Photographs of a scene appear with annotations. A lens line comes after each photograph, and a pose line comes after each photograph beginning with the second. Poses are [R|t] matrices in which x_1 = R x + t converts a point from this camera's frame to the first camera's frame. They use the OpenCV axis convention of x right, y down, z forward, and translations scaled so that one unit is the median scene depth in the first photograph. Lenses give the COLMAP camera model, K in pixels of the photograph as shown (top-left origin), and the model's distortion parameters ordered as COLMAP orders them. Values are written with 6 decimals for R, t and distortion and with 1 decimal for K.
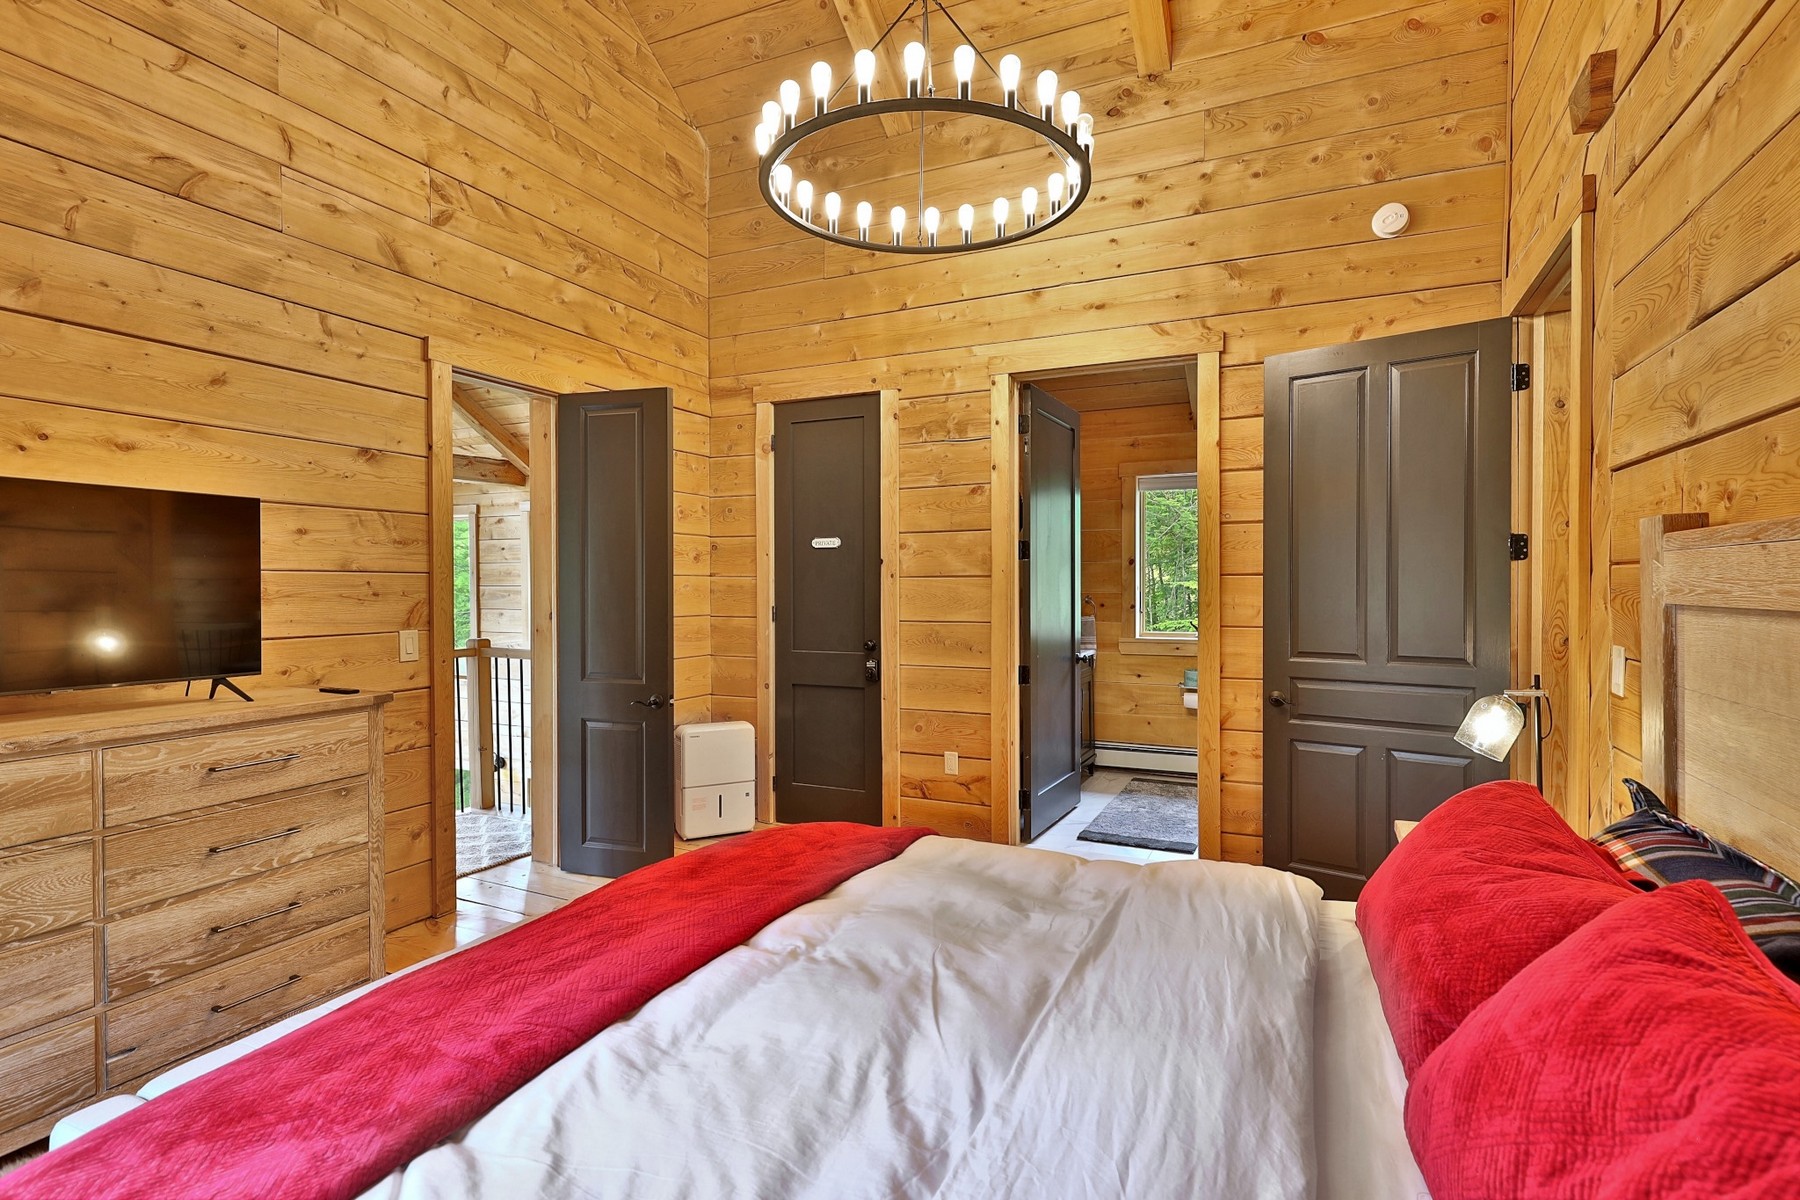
lens RADIAL K [[878.5, 0, 899.3], [0, 878.5, 594.9], [0, 0, 1]] dist [0.000506, 0.000043]
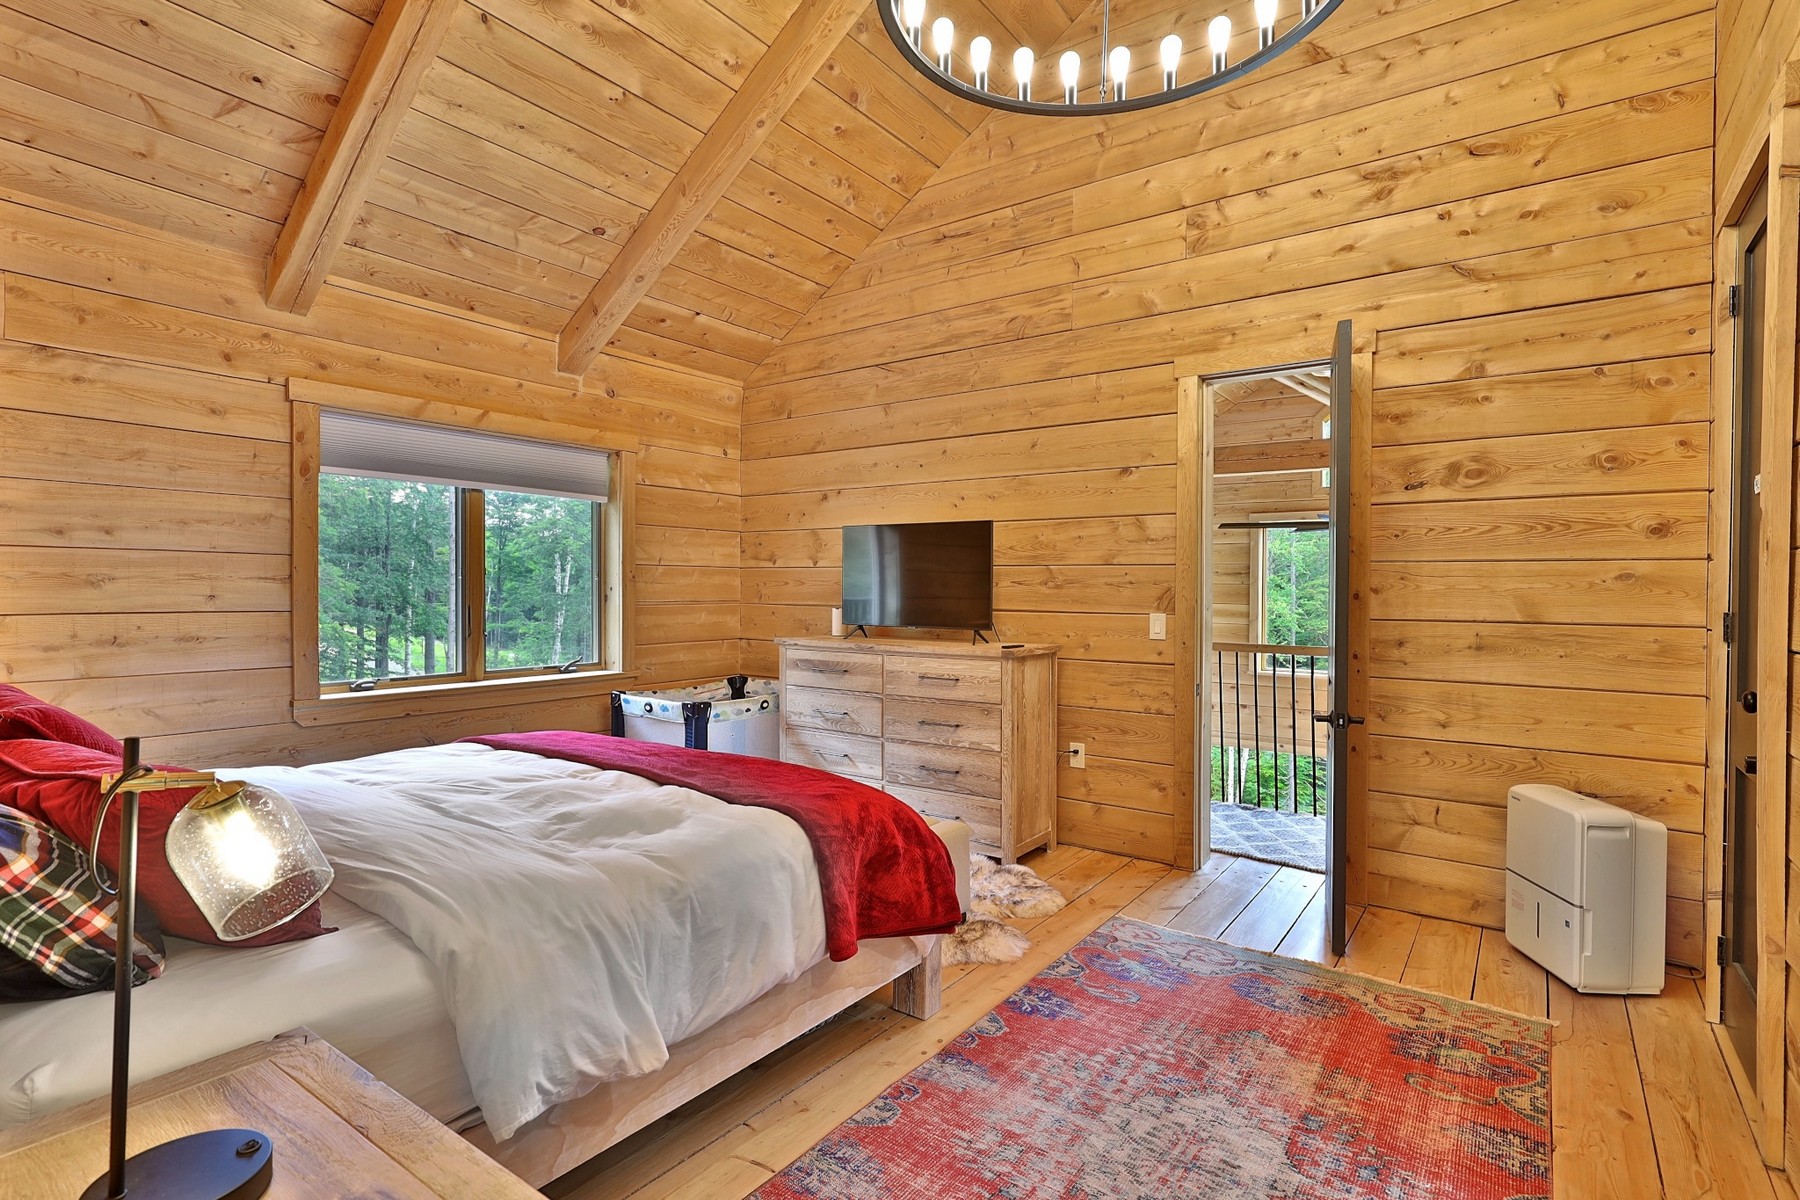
lens RADIAL K [[878.5, 0, 901.9], [0, 878.5, 592.0], [0, 0, 1]] dist [0.000506, 0.000043]
pose [[-0.189585, 0.005414, -0.981849, 0.886905], [-0.018136, 0.999795, 0.009015, 0.009017], [0.981697, 0.019516, -0.189447, 1.168451]]
